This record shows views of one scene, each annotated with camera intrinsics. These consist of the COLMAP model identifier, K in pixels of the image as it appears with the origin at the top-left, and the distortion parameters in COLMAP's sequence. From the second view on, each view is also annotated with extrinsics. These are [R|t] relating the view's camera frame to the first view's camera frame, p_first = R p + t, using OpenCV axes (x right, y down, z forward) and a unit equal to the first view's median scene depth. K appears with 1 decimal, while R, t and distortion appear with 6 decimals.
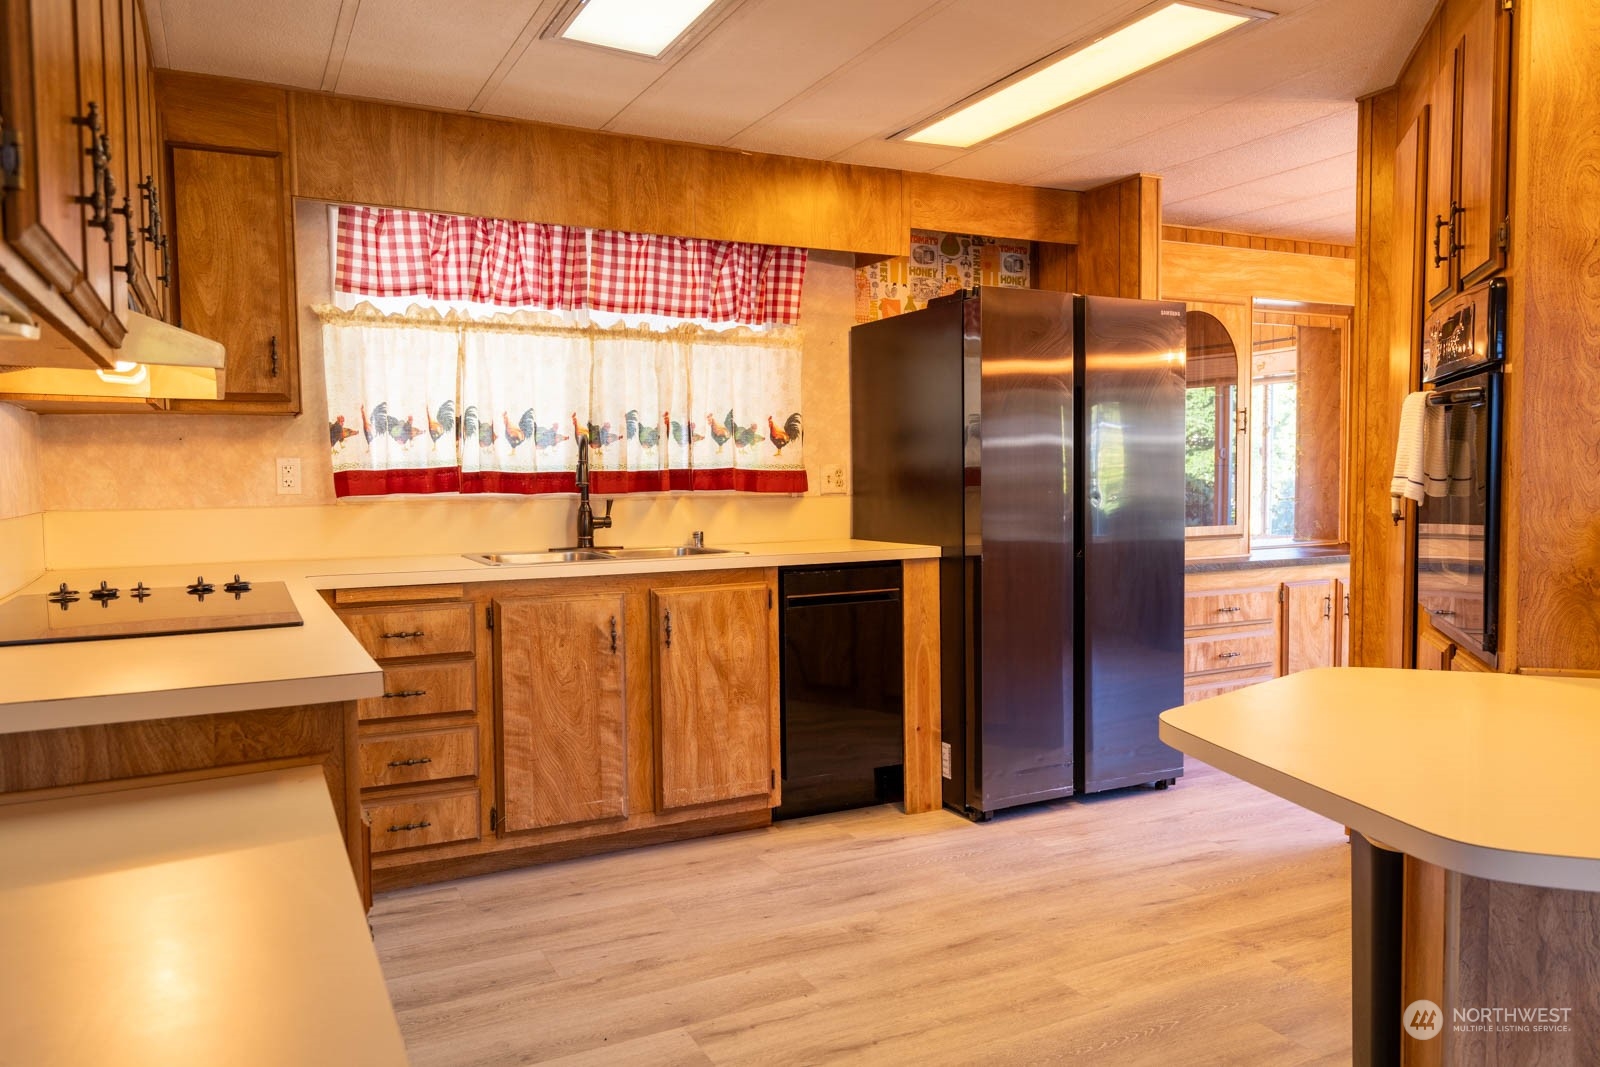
lens RADIAL K [[1087.4, 0, 796.1], [0, 1087.4, 533.1], [0, 0, 1]] dist [0.005246, -0.000304]
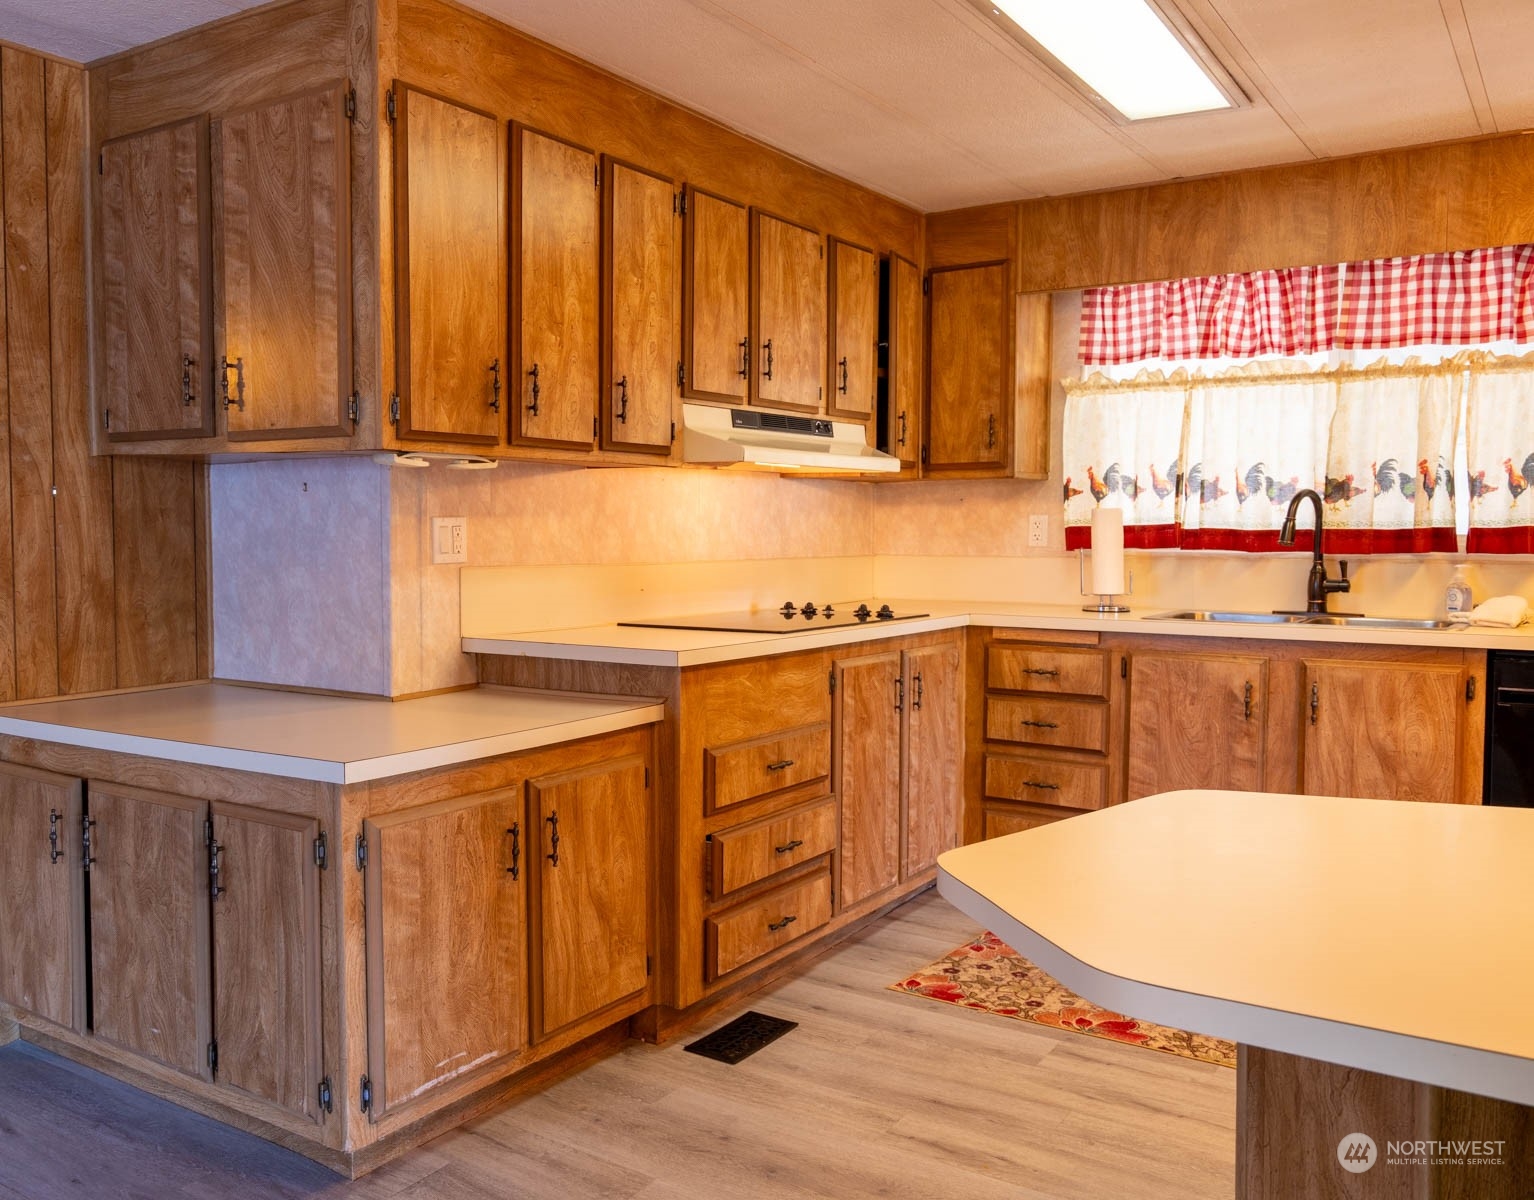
lens RADIAL K [[1330.4, 0, 763.7], [0, 1330.4, 598.4], [0, 0, 1]] dist [0.002465, -0.016891]
pose [[0.510568, 0.054532, -0.858106, 0.579394], [-0.054818, 0.998021, 0.030807, -0.008272], [0.858088, 0.031310, 0.512547, 0.033887]]
